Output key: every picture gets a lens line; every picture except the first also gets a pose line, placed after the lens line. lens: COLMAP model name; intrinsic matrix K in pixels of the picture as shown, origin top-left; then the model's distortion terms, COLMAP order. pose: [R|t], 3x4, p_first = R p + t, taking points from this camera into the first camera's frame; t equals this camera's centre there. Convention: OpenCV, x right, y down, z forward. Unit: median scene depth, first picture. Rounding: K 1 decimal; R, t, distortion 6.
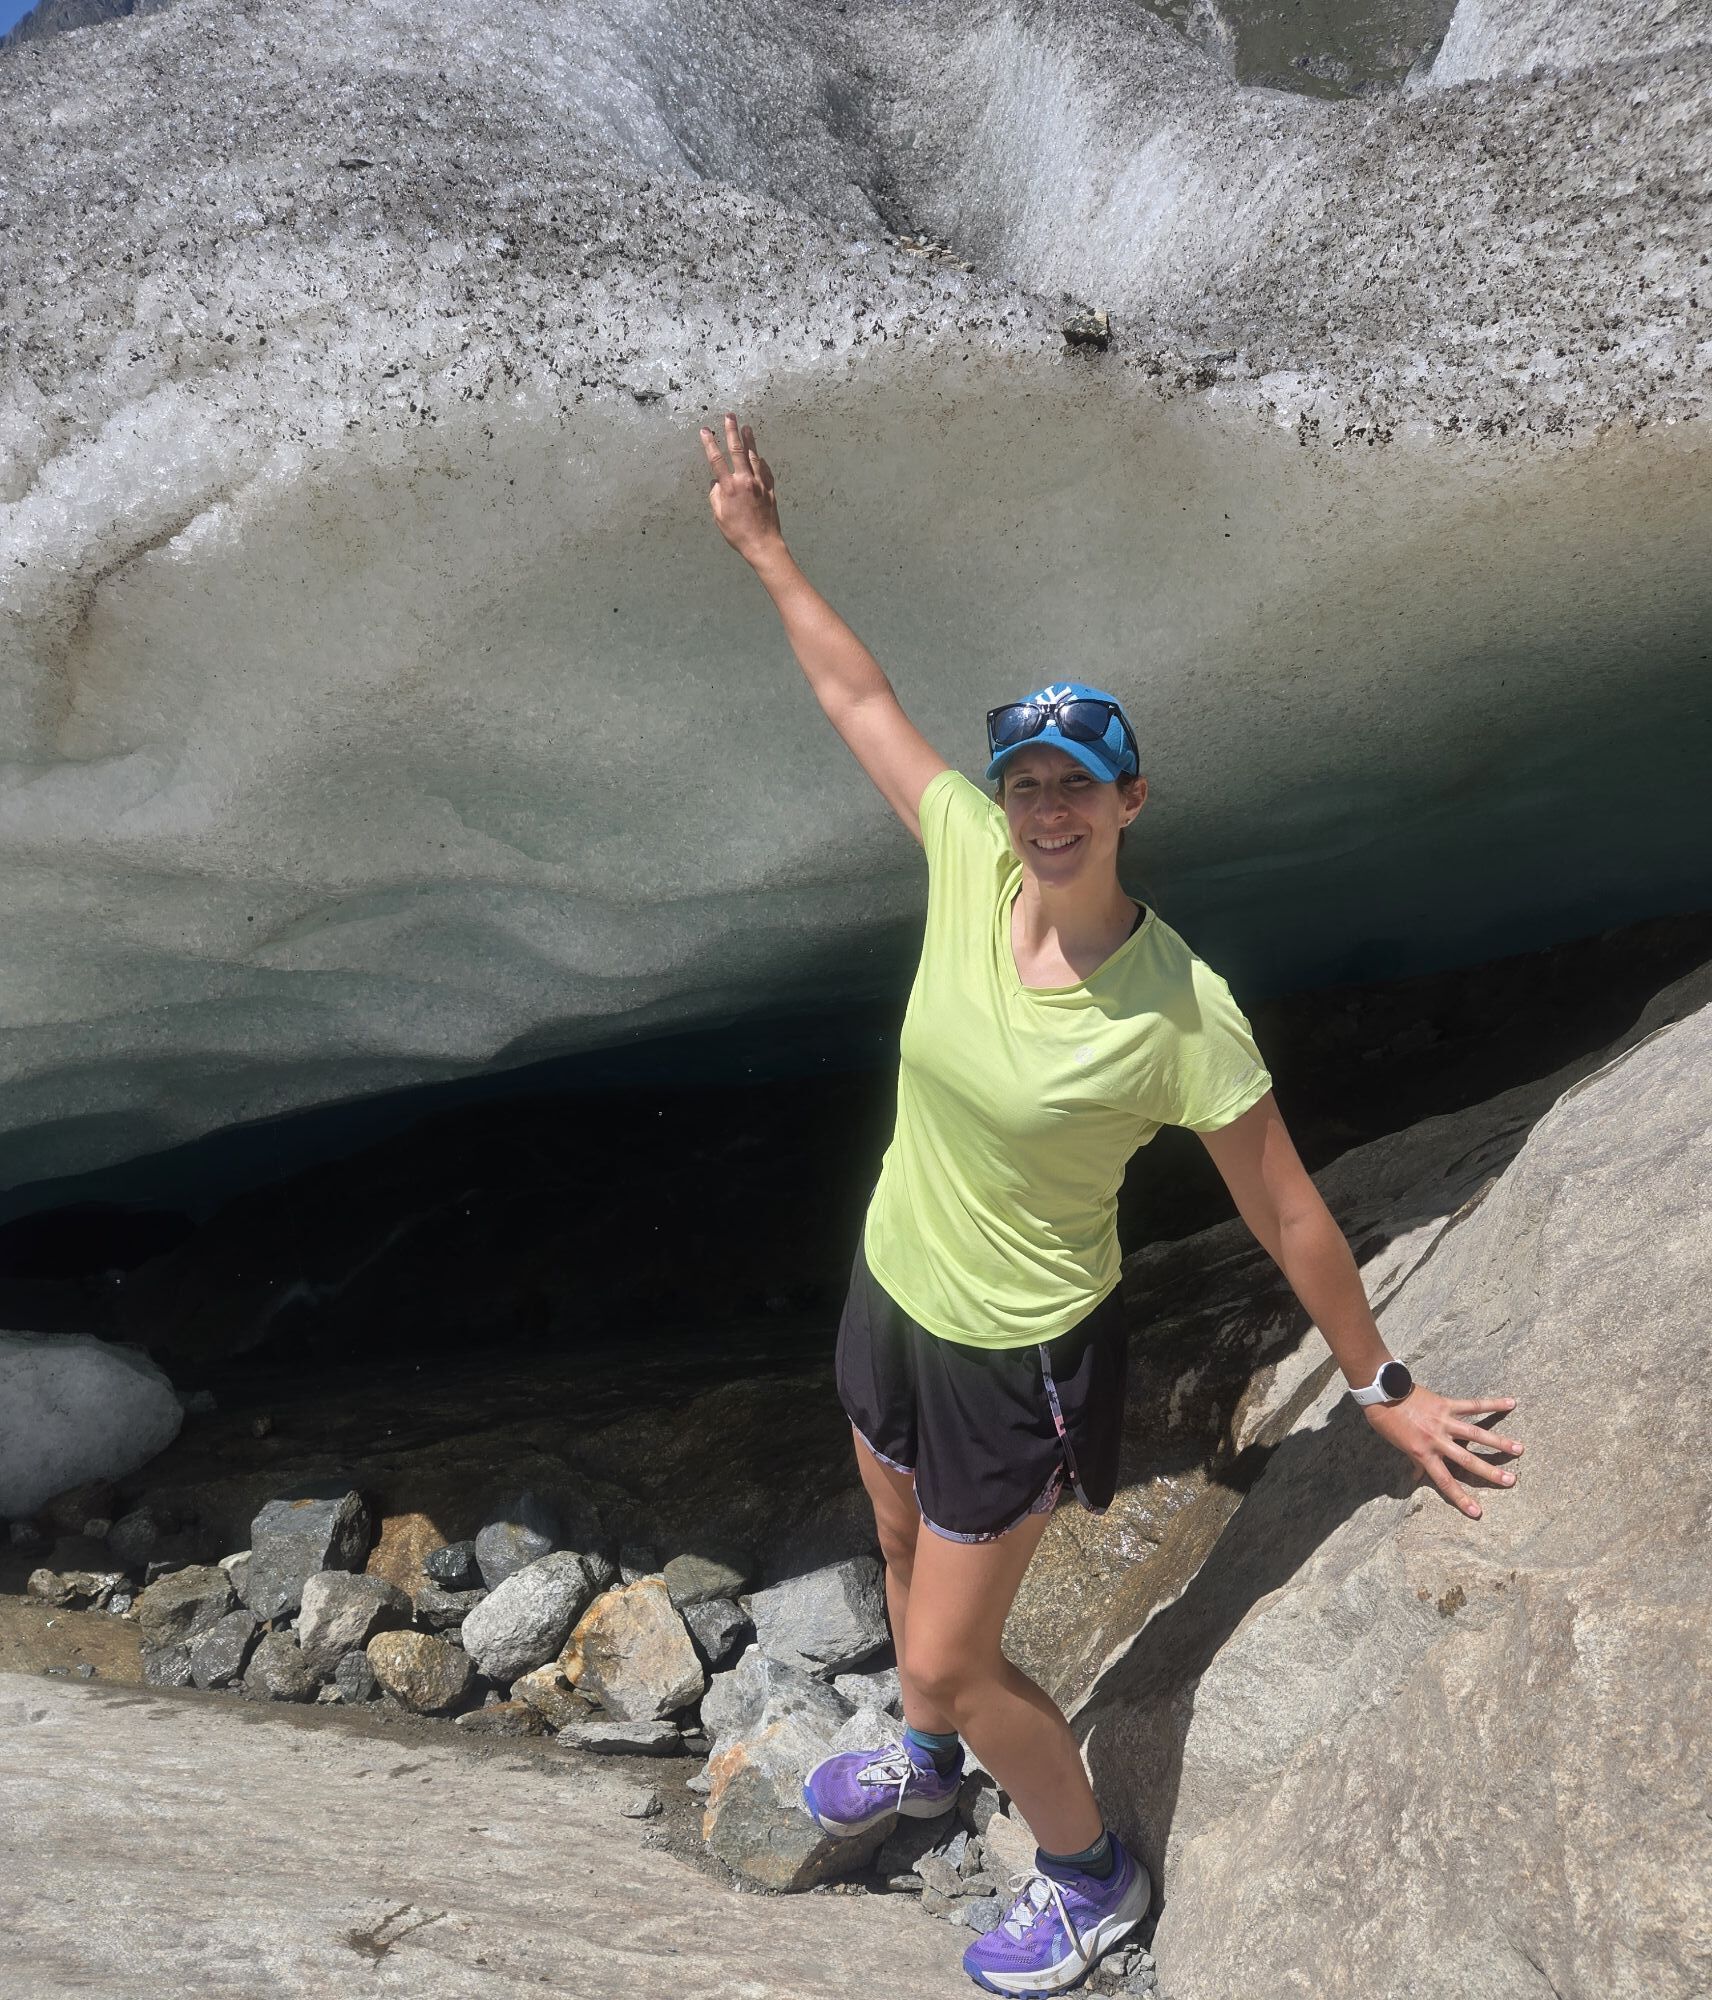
lens RADIAL K [[1542.8, 0, 866.0], [0, 1542.8, 1026.1], [0, 0, 1]] dist [0.029252, -0.000408]
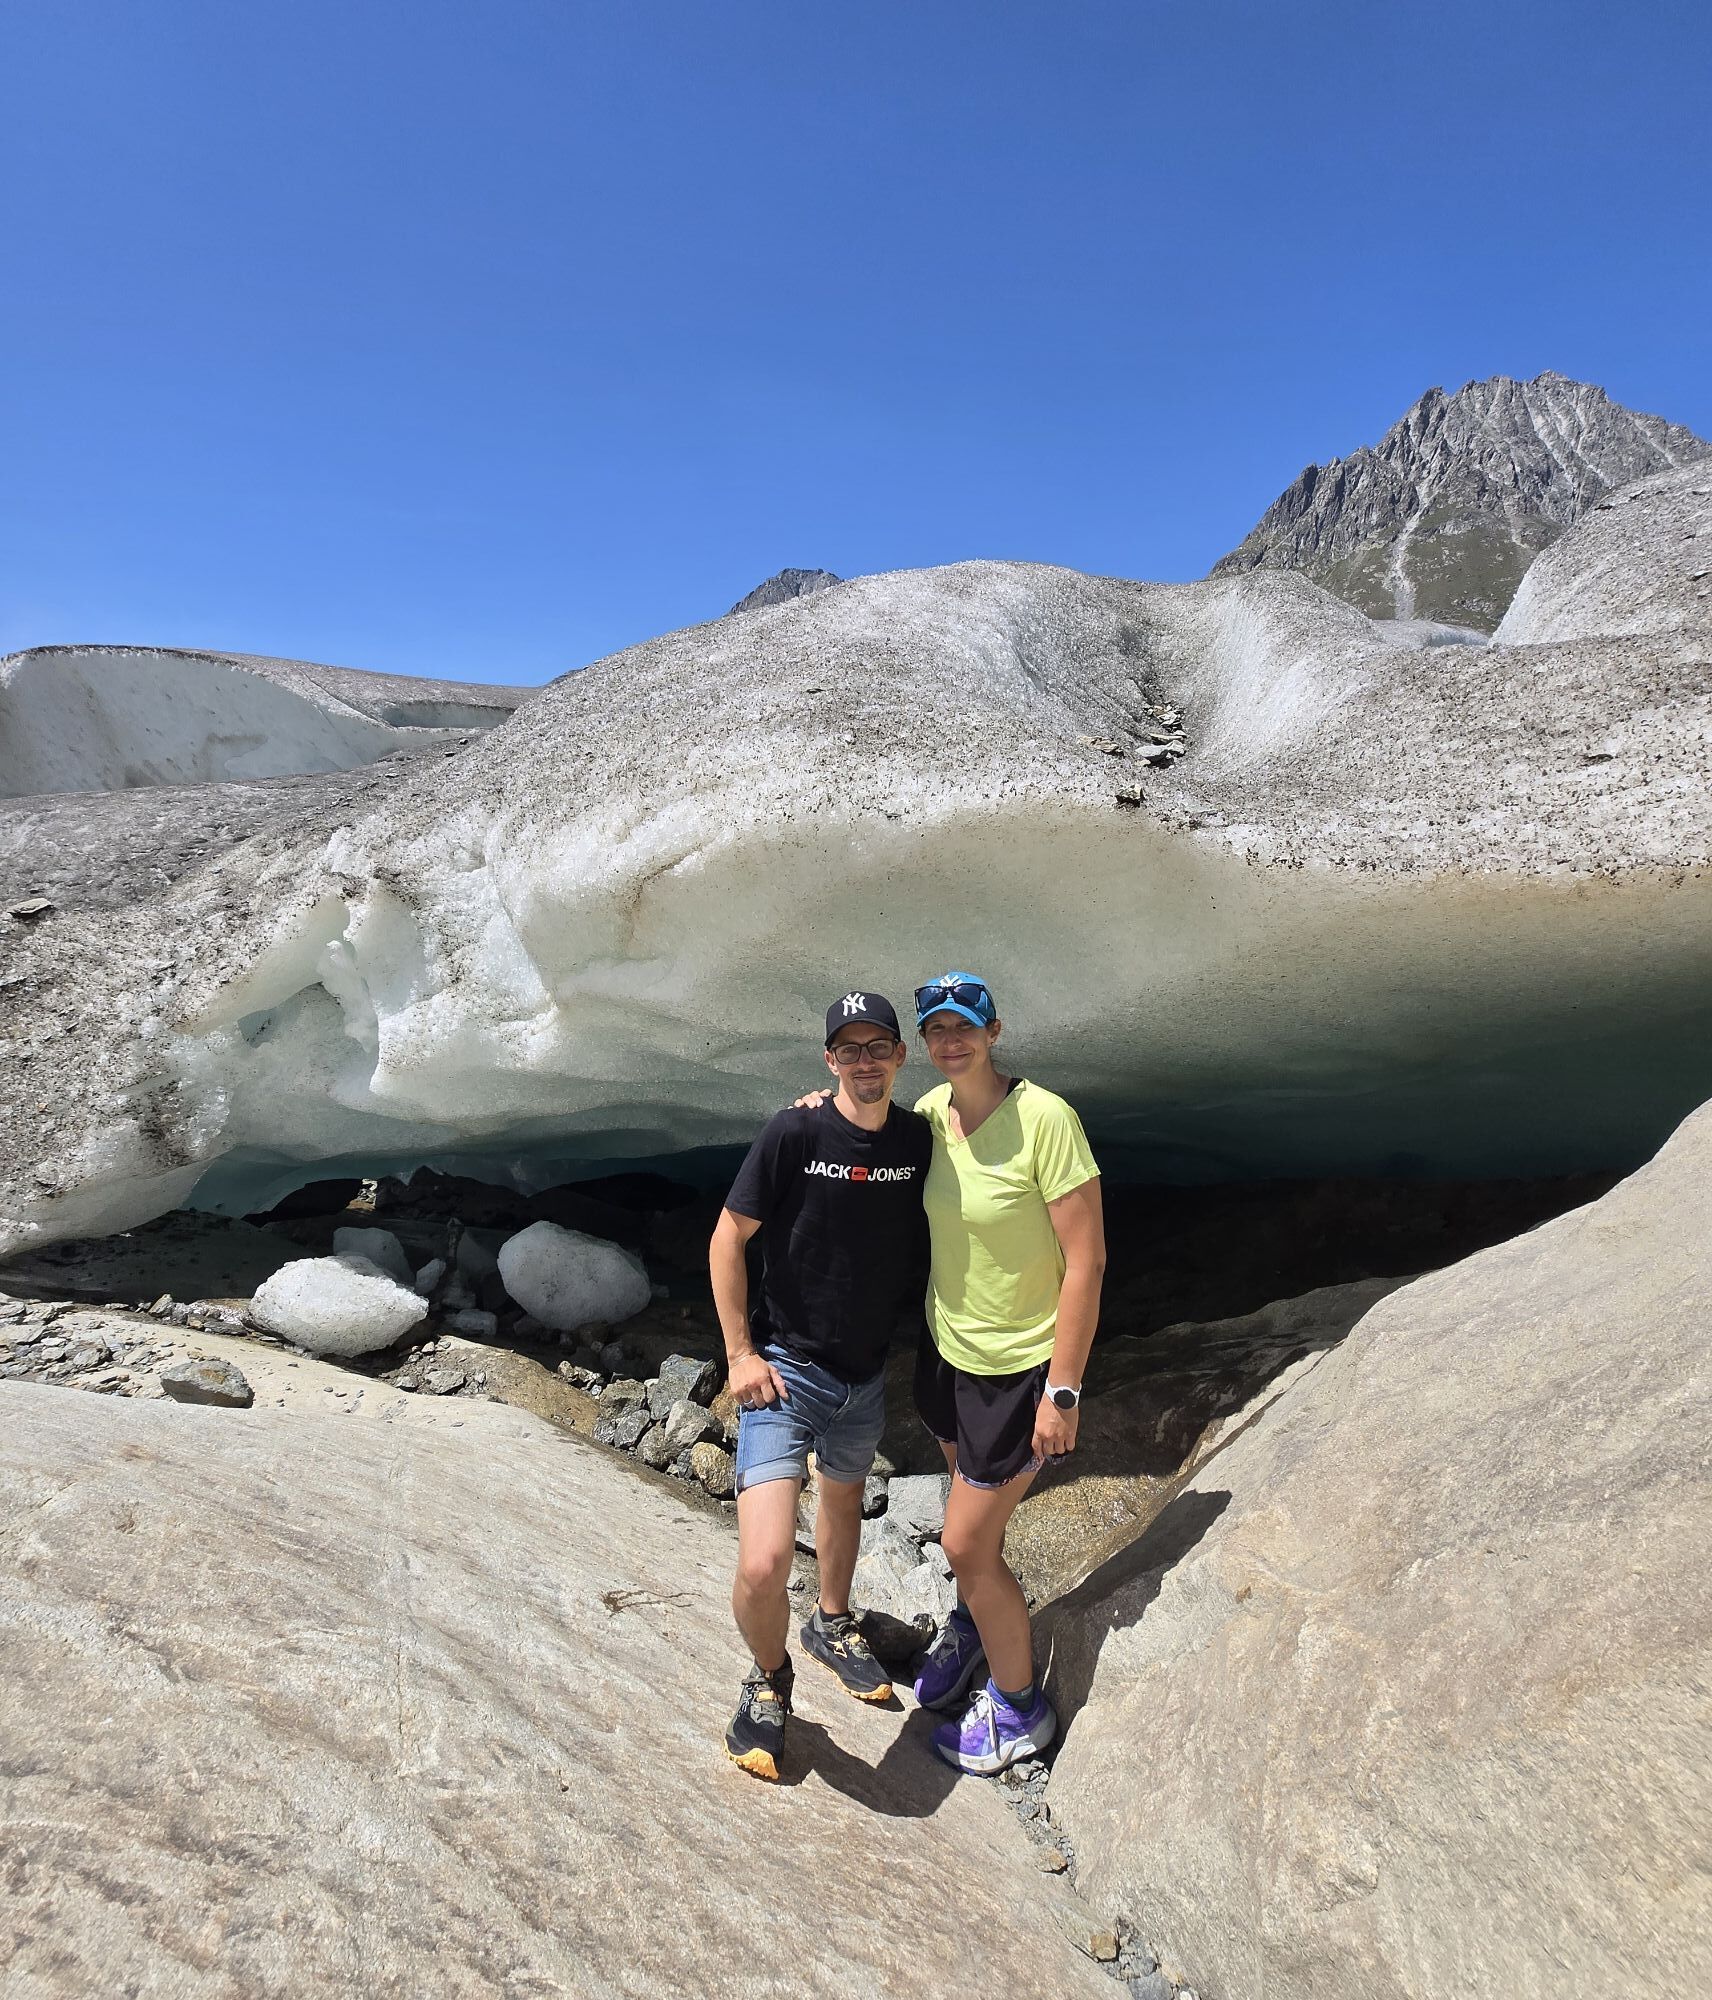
lens RADIAL K [[890.3, 0, 843.0], [0, 890.3, 989.3], [0, 0, 1]] dist [0.005553, -0.001286]
pose [[0.943942, 0.116650, -0.308813, 0.151134], [-0.164040, 0.977561, -0.132158, -0.024813], [0.286467, 0.175407, 0.941896, -0.041036]]
